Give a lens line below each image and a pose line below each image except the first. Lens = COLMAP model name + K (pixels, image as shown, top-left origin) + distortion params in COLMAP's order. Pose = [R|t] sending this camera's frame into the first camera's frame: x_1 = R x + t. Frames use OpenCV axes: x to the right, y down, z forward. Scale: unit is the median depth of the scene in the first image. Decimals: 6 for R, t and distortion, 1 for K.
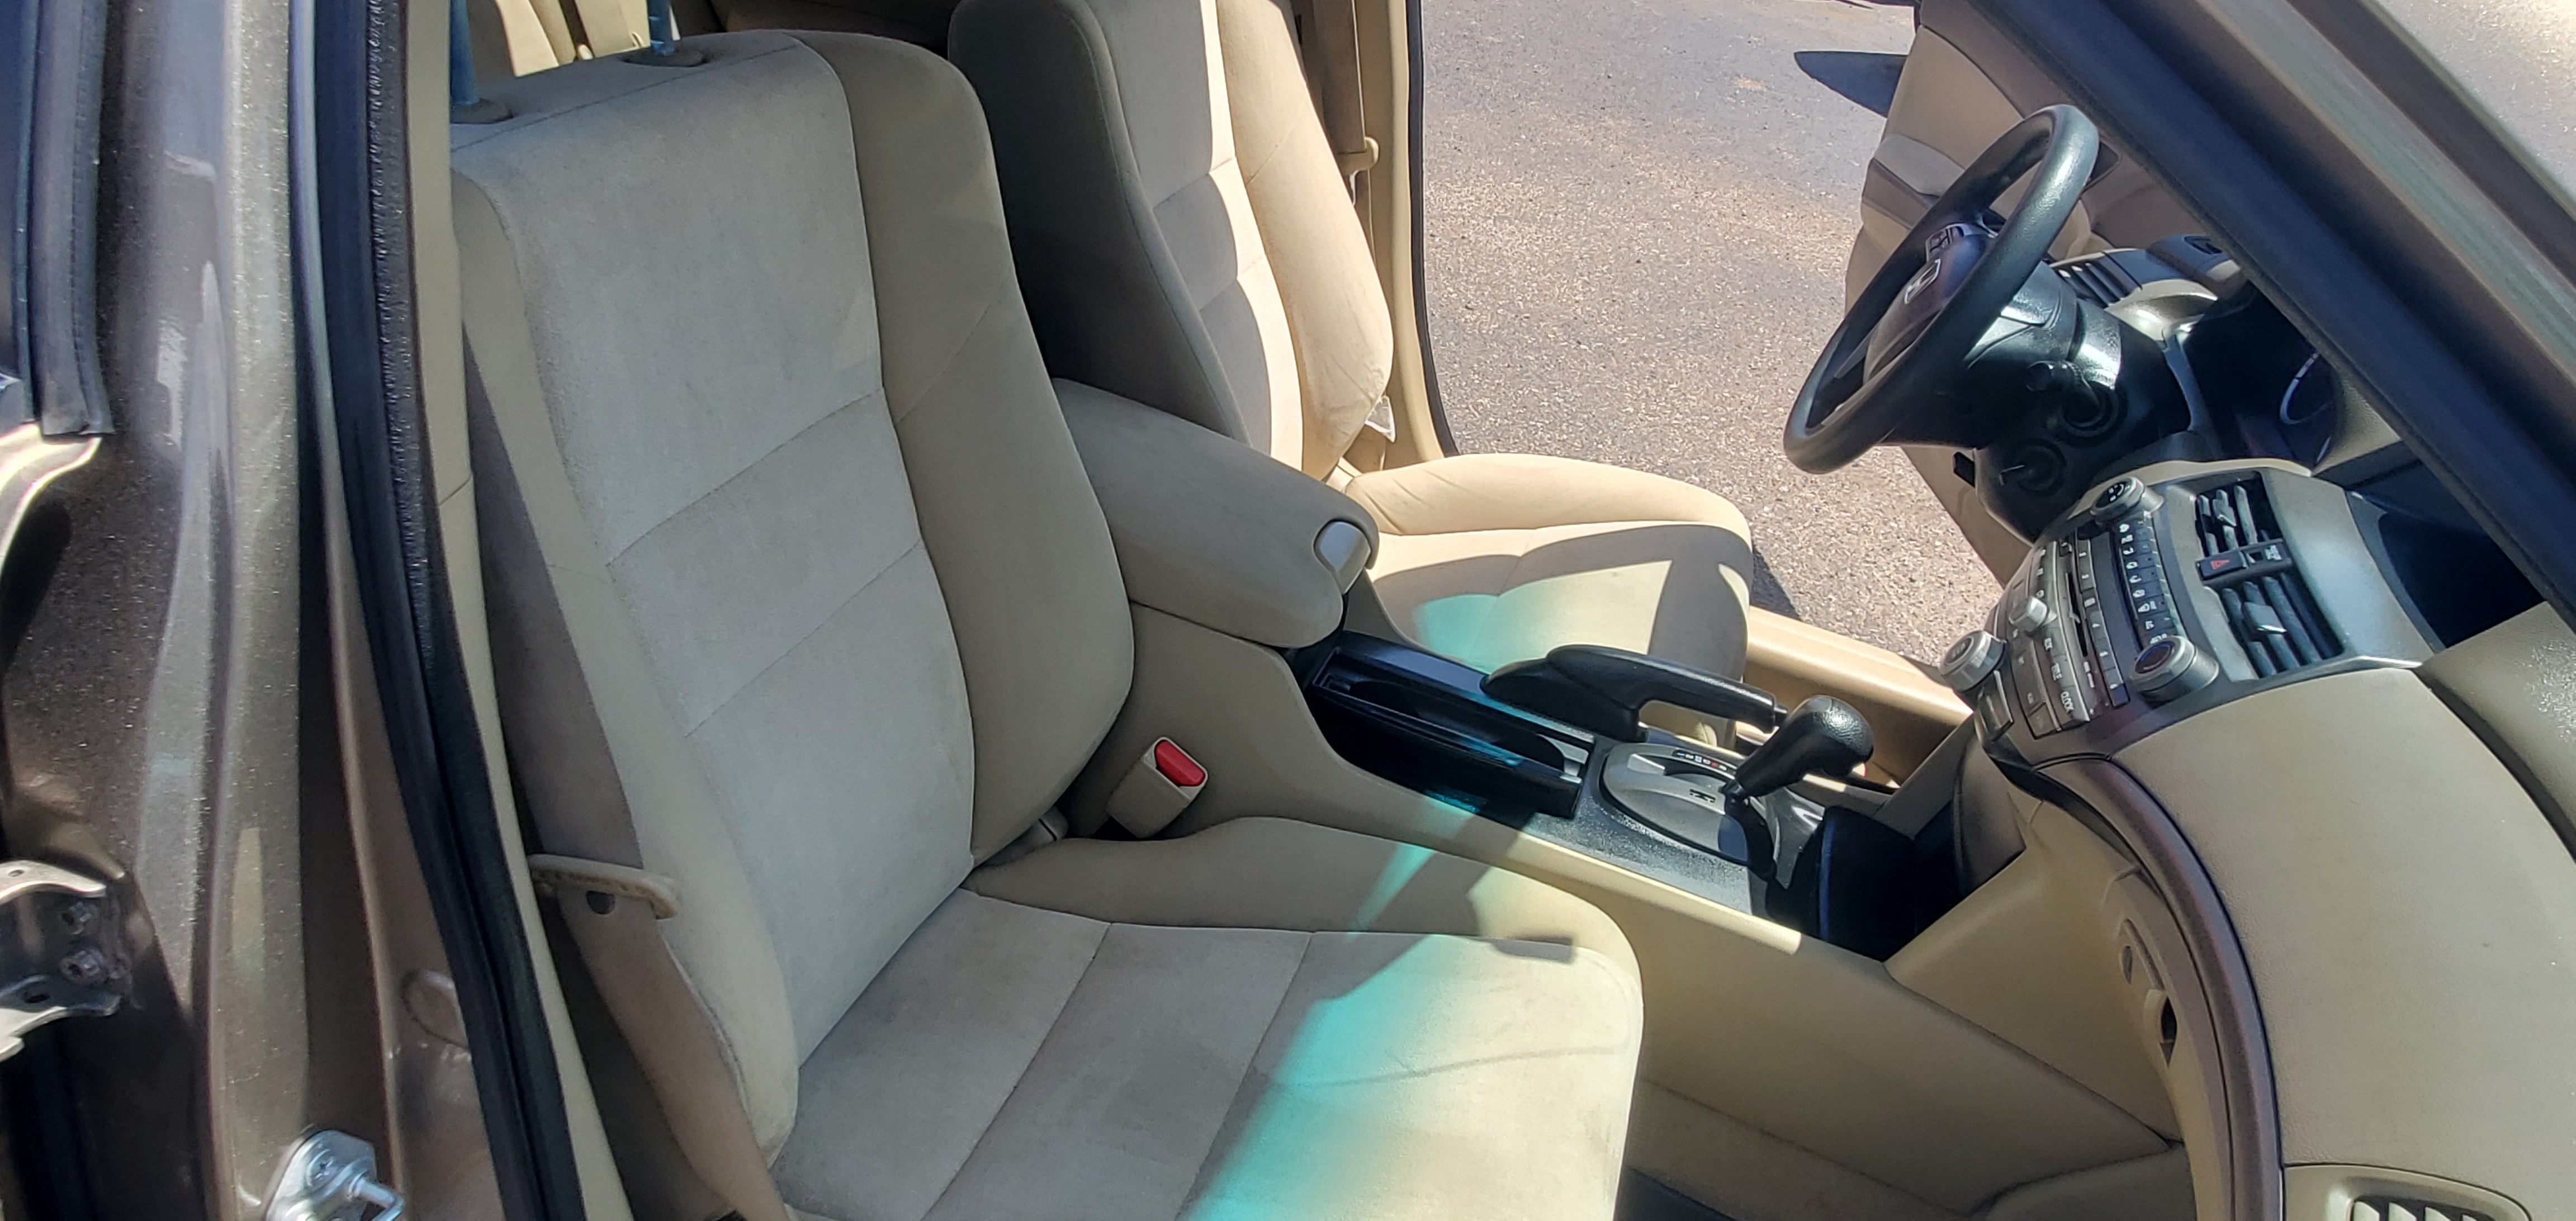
lens RADIAL K [[1756.7, 0, 1288.0], [0, 1756.7, 610.5], [0, 0, 1]] dist [-0.003447, 0.003231]
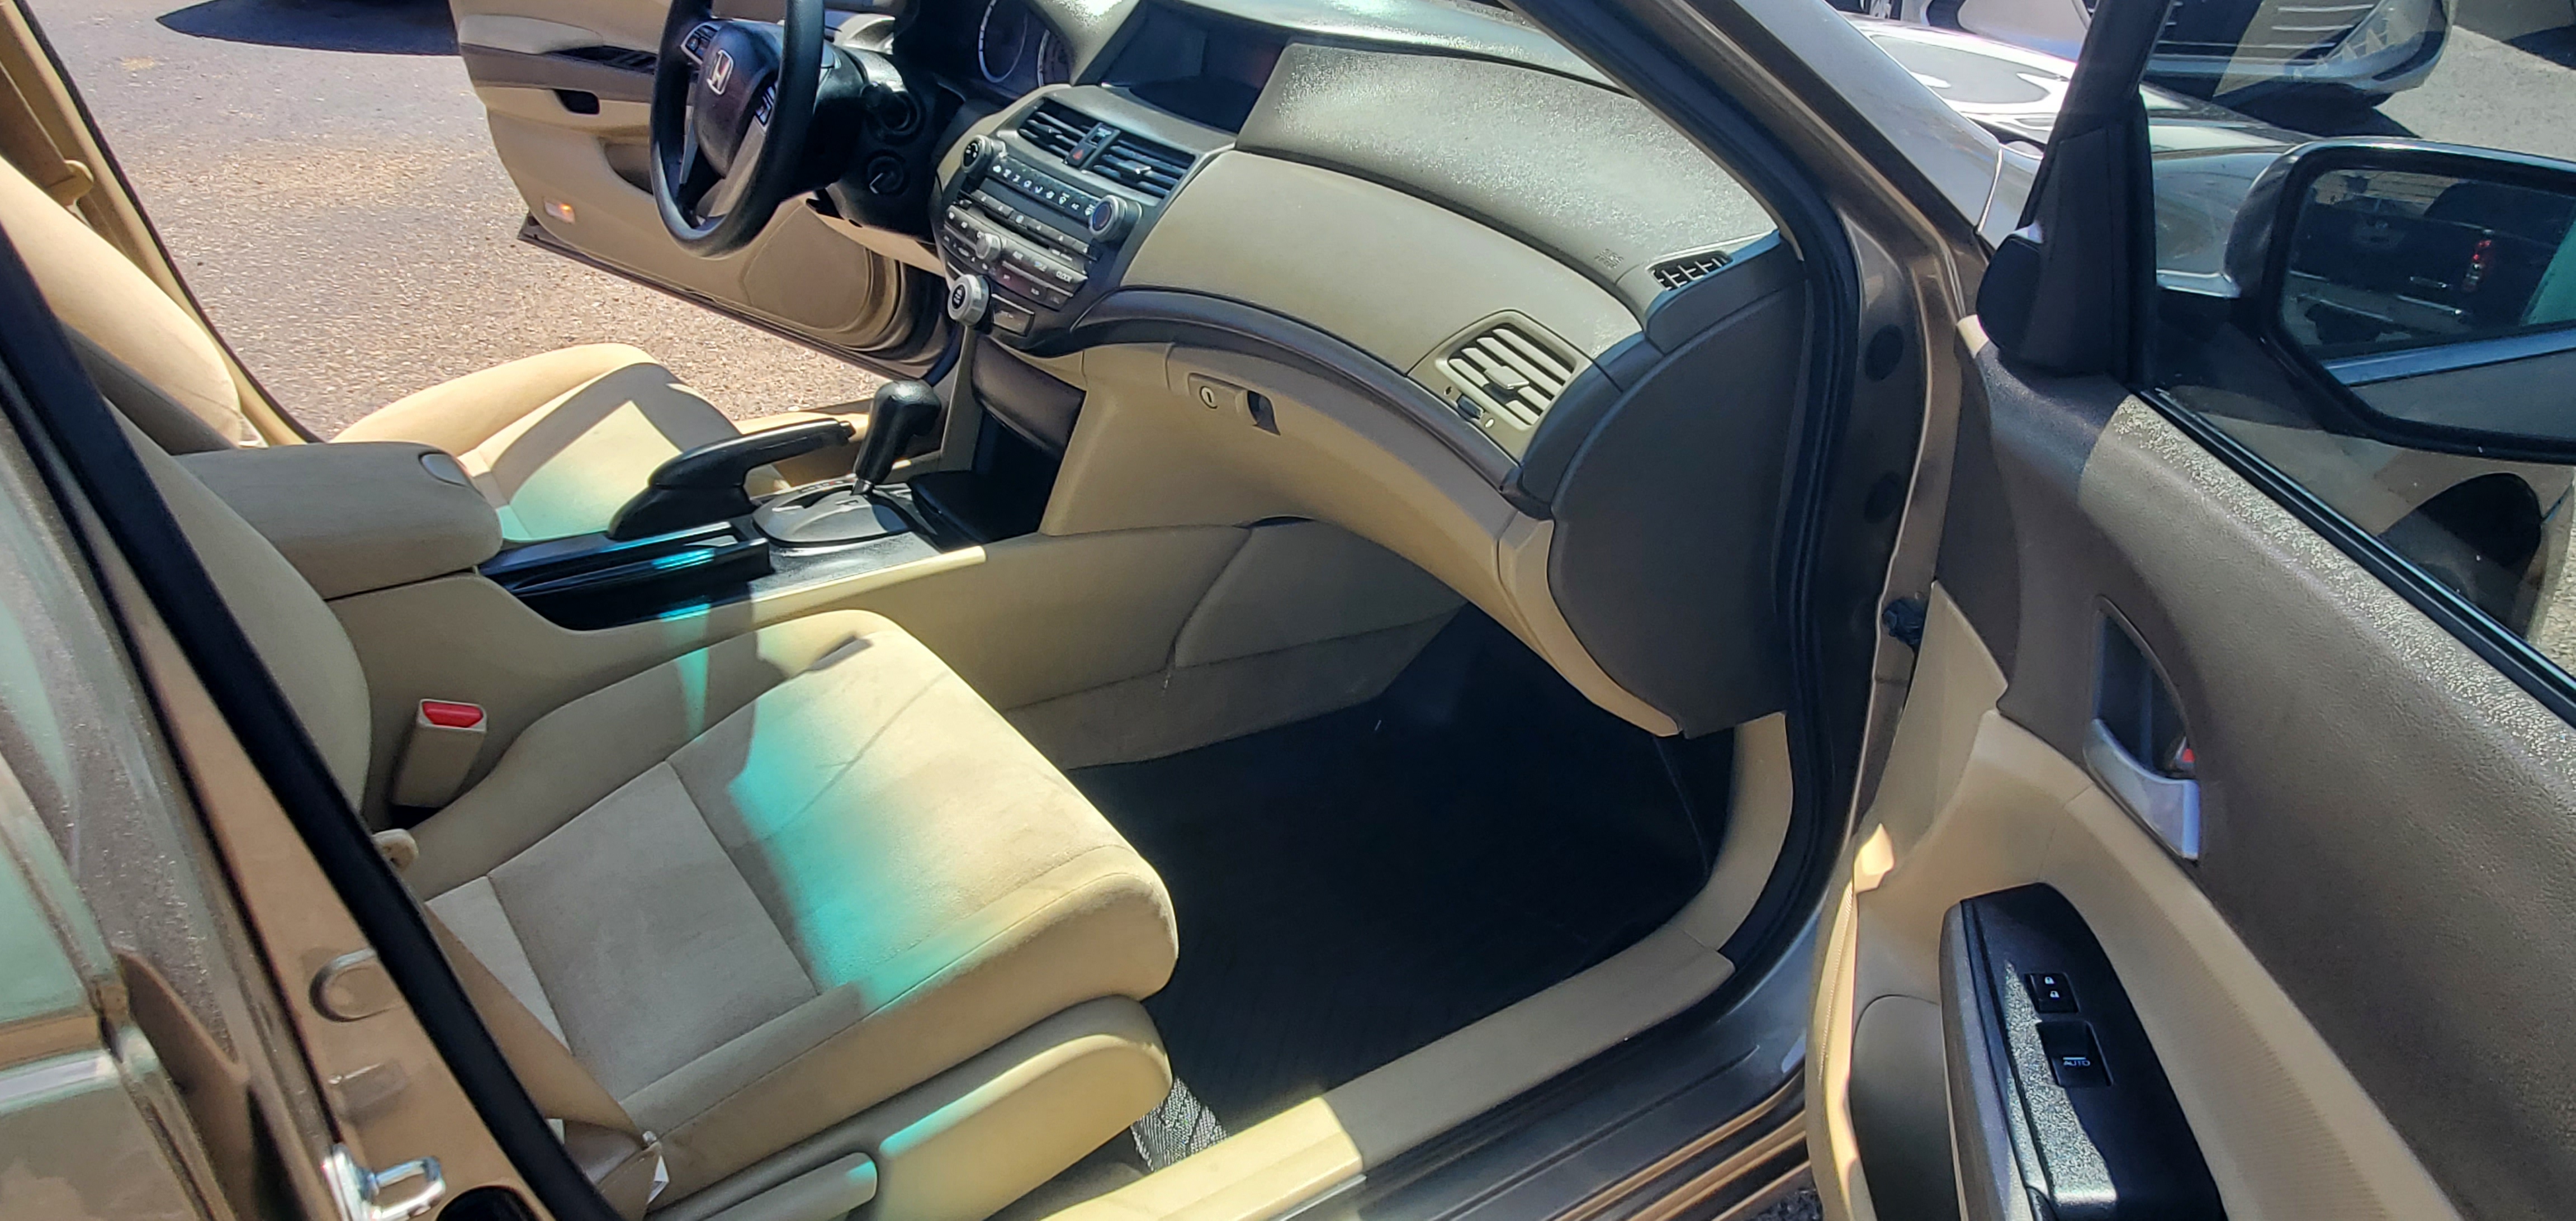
lens RADIAL K [[1756.7, 0, 1288.0], [0, 1756.7, 610.5], [0, 0, 1]] dist [-0.003447, 0.003231]
pose [[0.603165, -0.511685, 0.611858, -0.388120], [0.476282, 0.846386, 0.238300, 0.025226], [-0.639802, 0.147683, 0.754217, -0.113383]]
